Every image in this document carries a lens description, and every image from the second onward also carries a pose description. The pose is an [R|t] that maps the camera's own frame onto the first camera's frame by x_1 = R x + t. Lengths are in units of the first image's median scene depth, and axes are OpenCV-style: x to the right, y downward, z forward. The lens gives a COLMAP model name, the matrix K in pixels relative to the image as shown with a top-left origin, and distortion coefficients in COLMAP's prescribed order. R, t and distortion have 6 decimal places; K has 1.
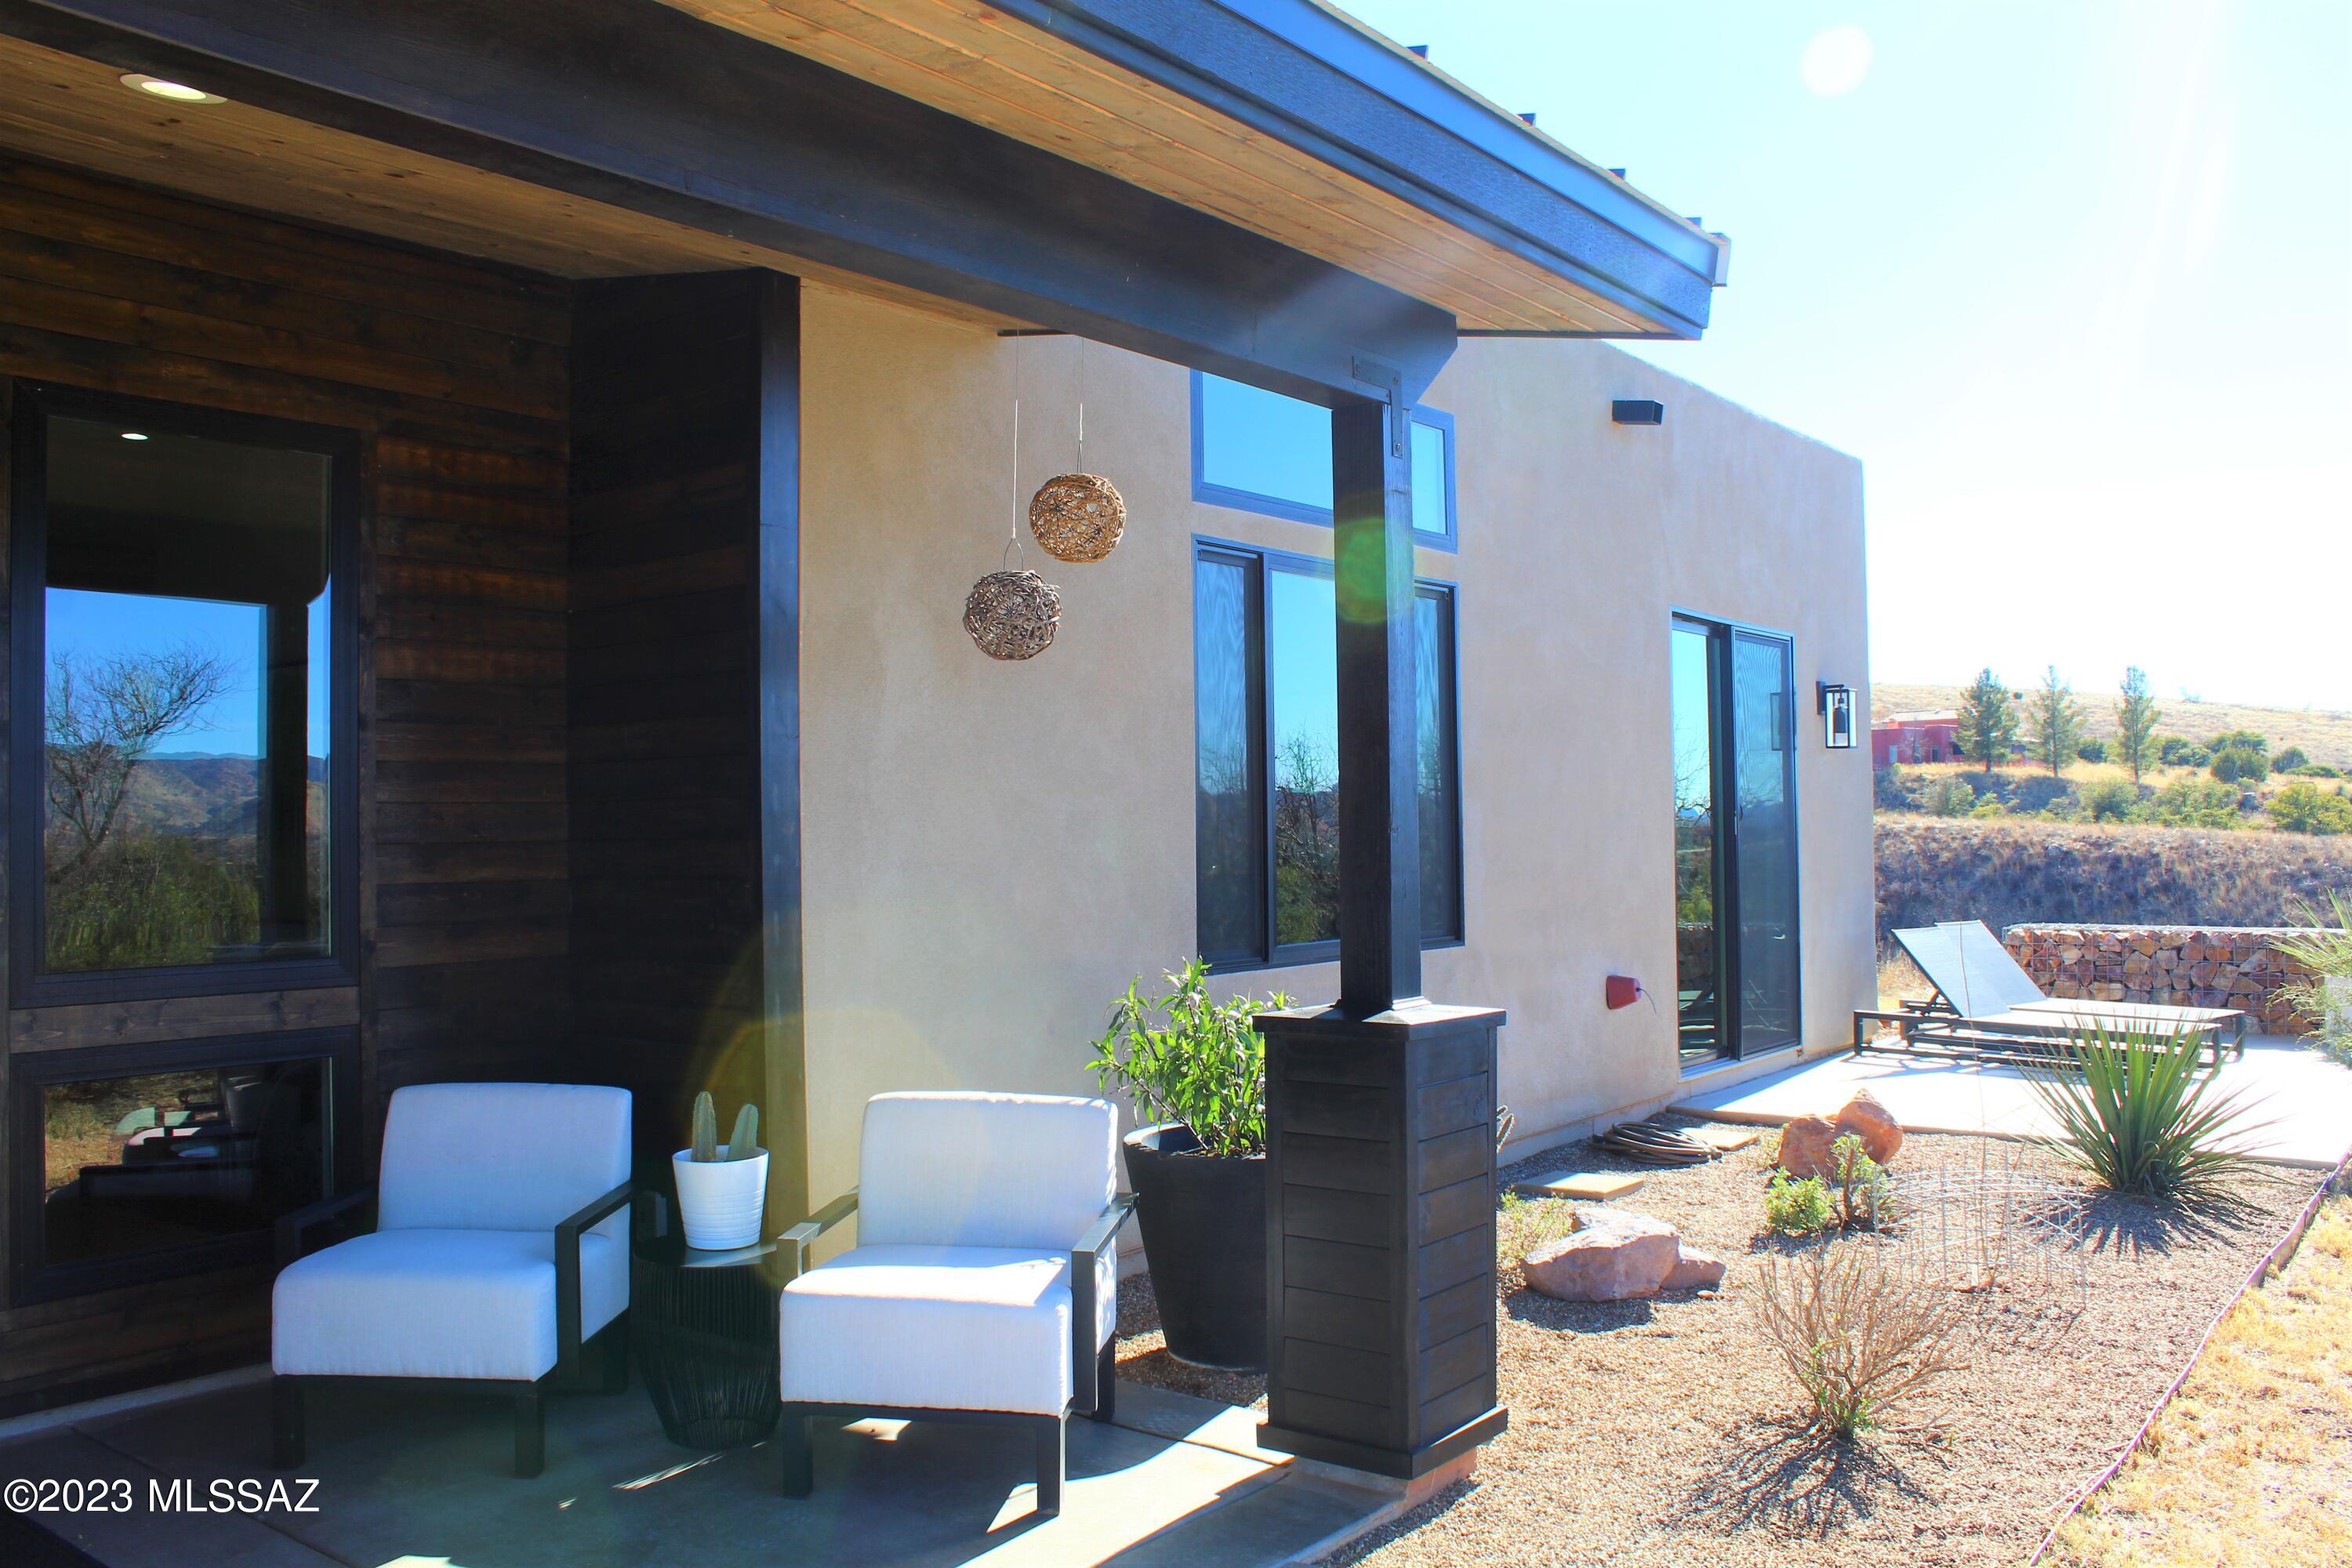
lens RADIAL K [[1920.5, 0, 1176.0], [0, 1920.5, 779.6], [0, 0, 1]] dist [-0.165920, 0.134113]
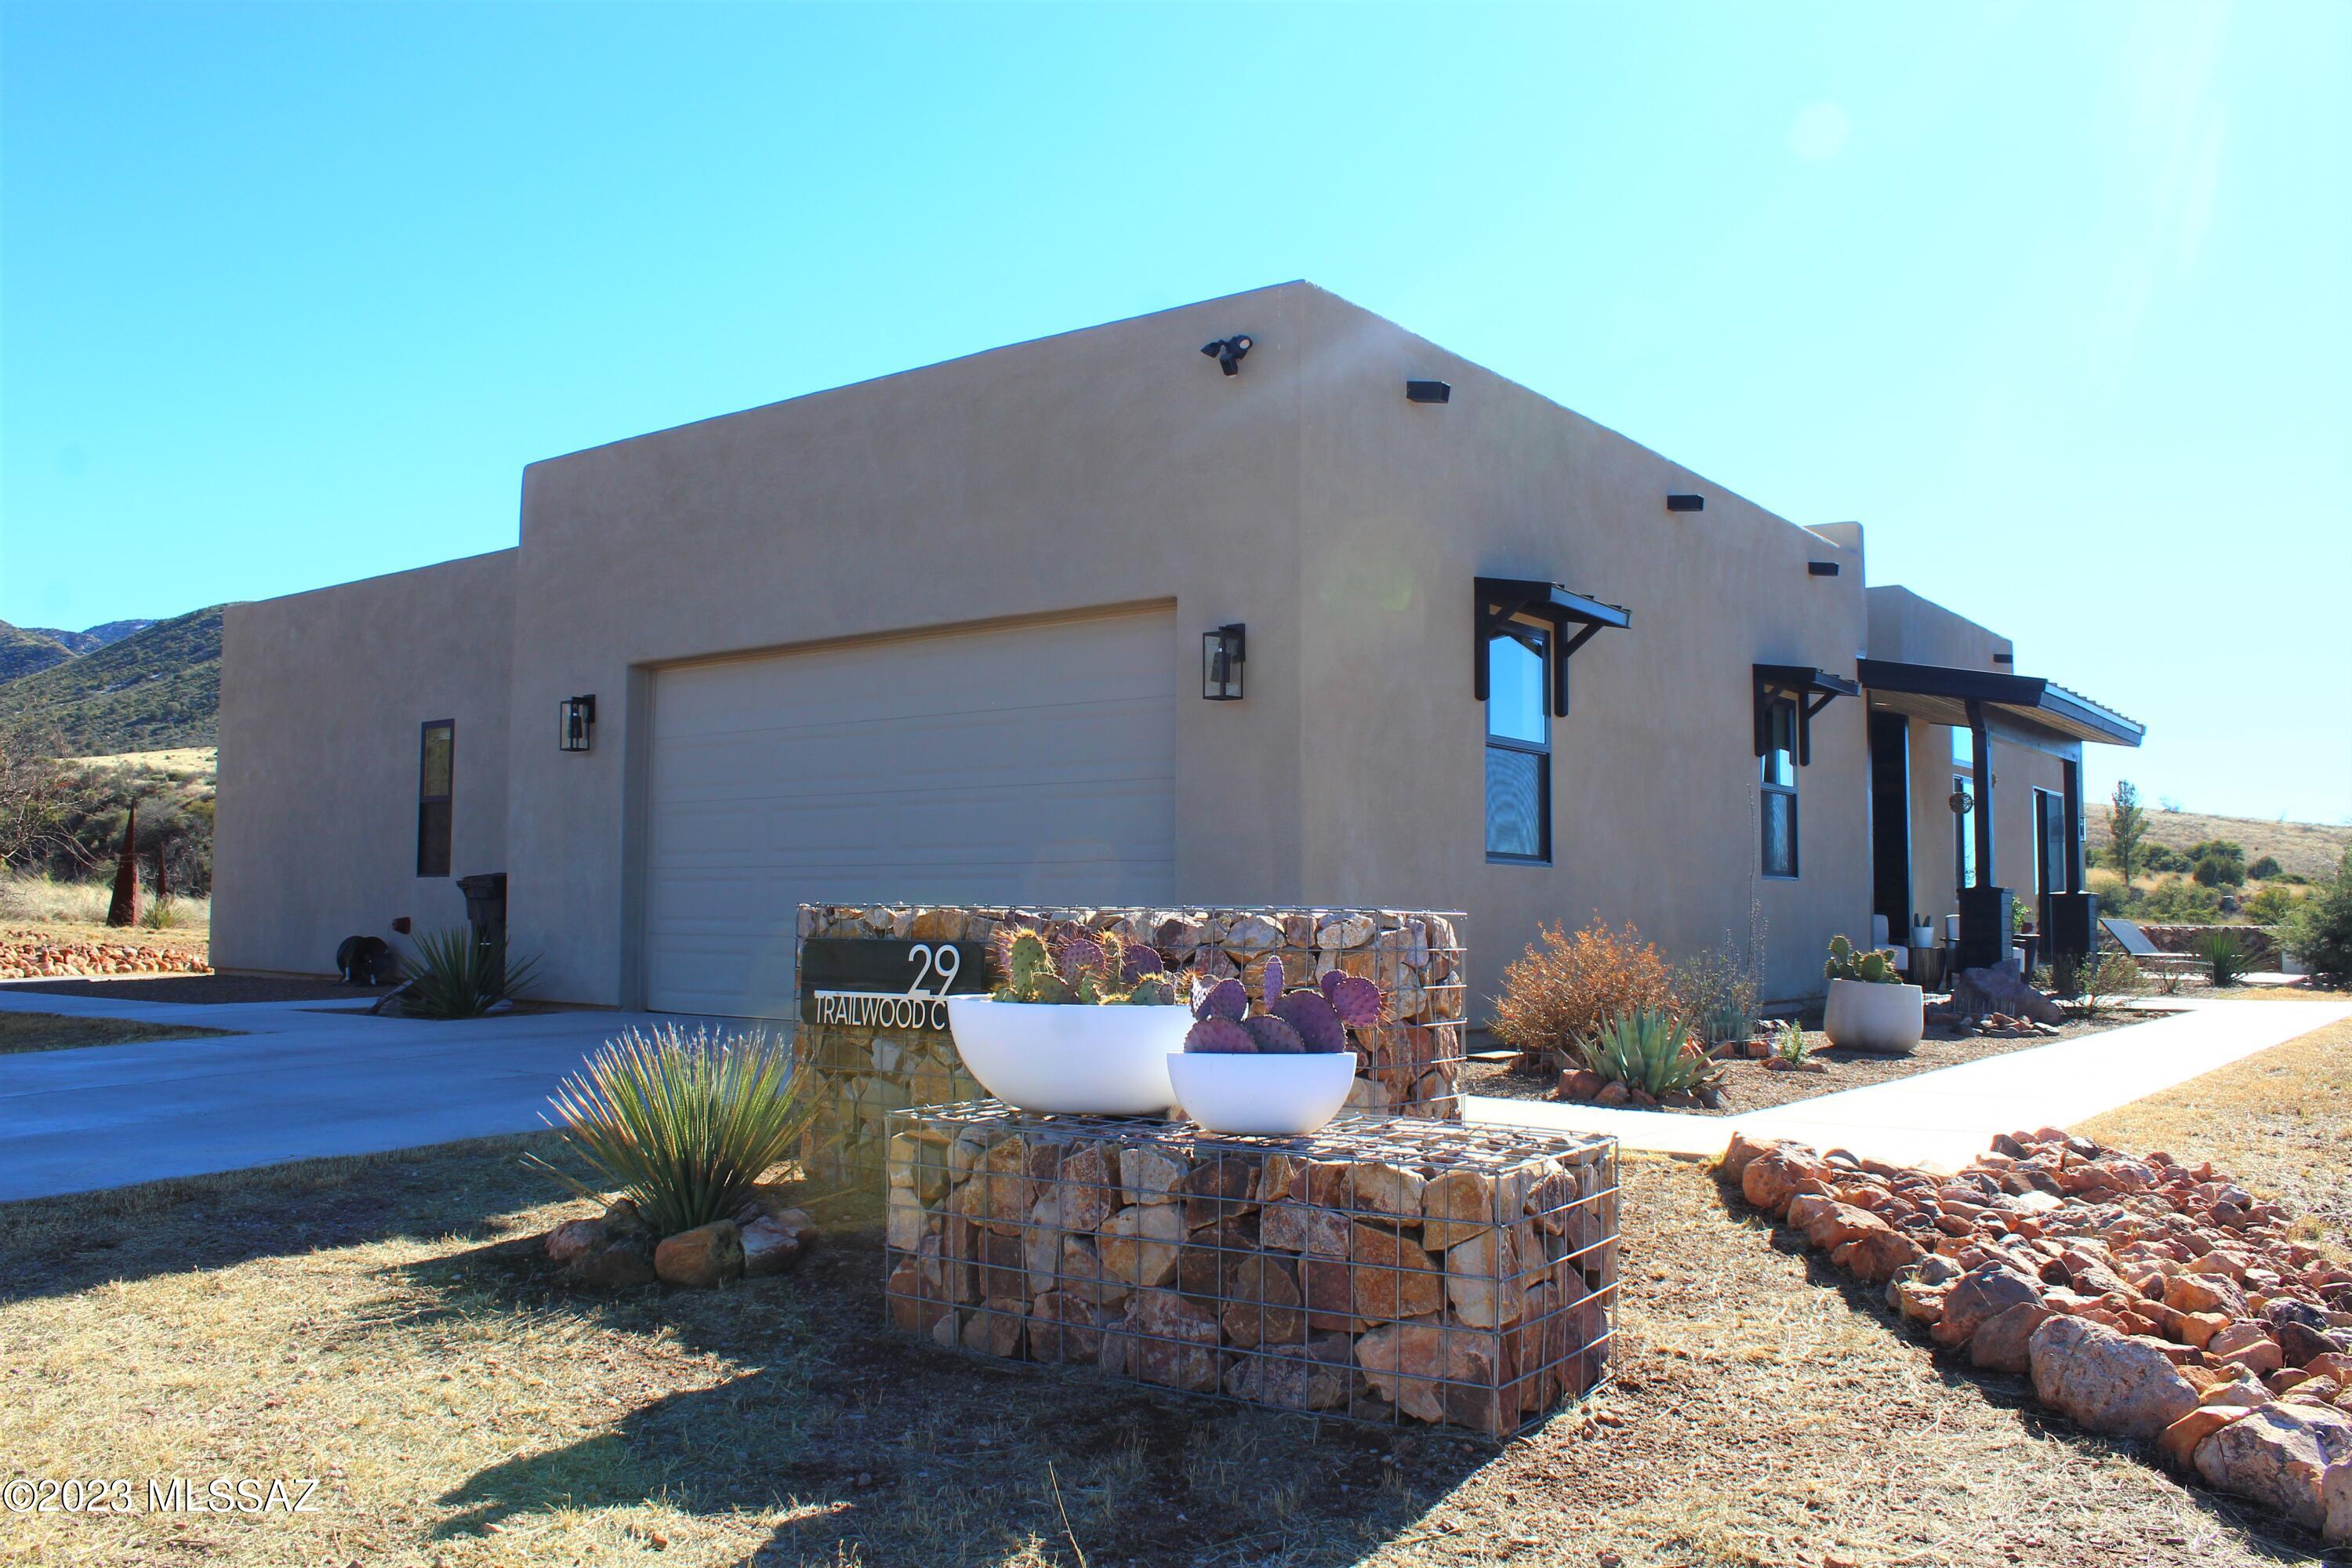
lens RADIAL K [[1920.5, 0, 1177.5], [0, 1920.5, 785.6], [0, 0, 1]] dist [-0.165920, 0.134113]
pose [[0.999731, 0.020453, 0.010916, -0.059200], [-0.019942, 0.998788, -0.045003, 0.002993], [-0.011823, 0.044773, 0.998927, -0.097325]]
